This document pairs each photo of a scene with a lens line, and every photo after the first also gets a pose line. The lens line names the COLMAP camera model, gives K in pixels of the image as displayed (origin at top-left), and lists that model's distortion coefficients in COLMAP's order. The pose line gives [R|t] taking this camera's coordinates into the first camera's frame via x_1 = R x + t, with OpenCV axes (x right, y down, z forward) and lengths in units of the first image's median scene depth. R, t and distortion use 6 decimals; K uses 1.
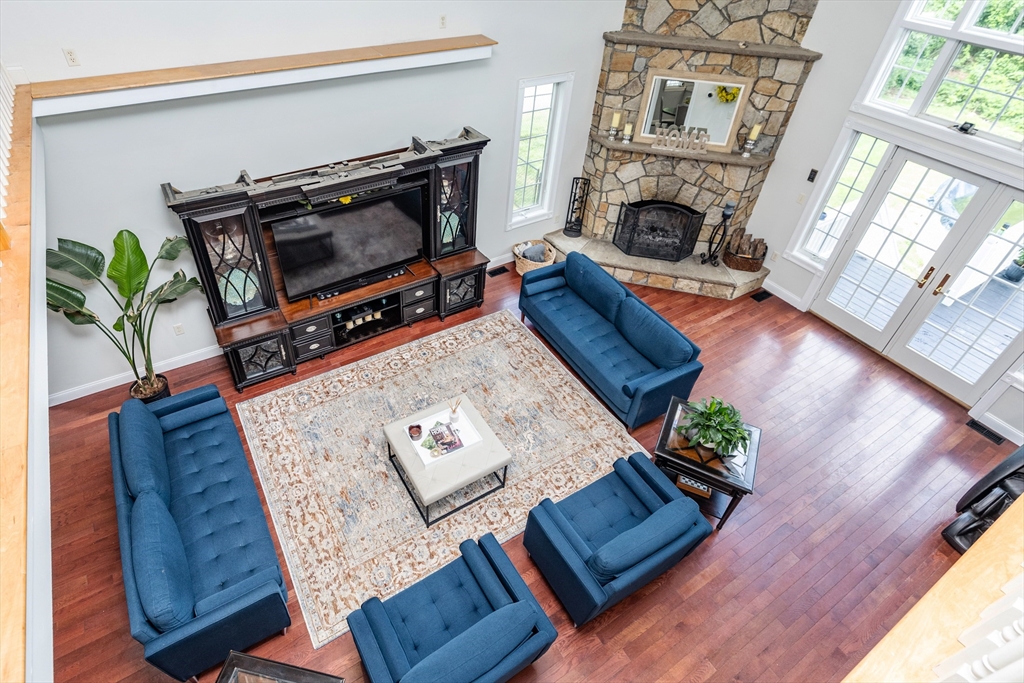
lens RADIAL K [[550.5, 0, 446.3], [0, 550.5, 310.3], [0, 0, 1]] dist [-0.001796, -0.000397]
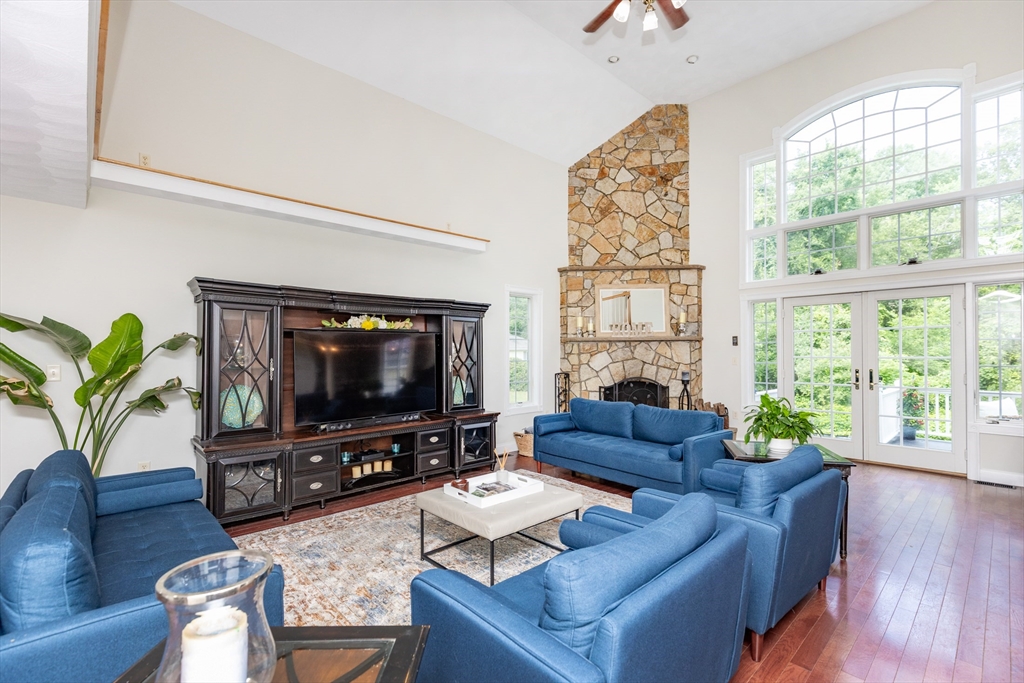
lens RADIAL K [[467.0, 0, 499.4], [0, 467.0, 343.1], [0, 0, 1]] dist [-0.000485, -0.001260]
pose [[0.978649, -0.001627, 0.205534, -0.105022], [0.134566, 0.760940, -0.634714, 0.376730], [-0.155366, 0.648820, 0.744912, 0.260702]]
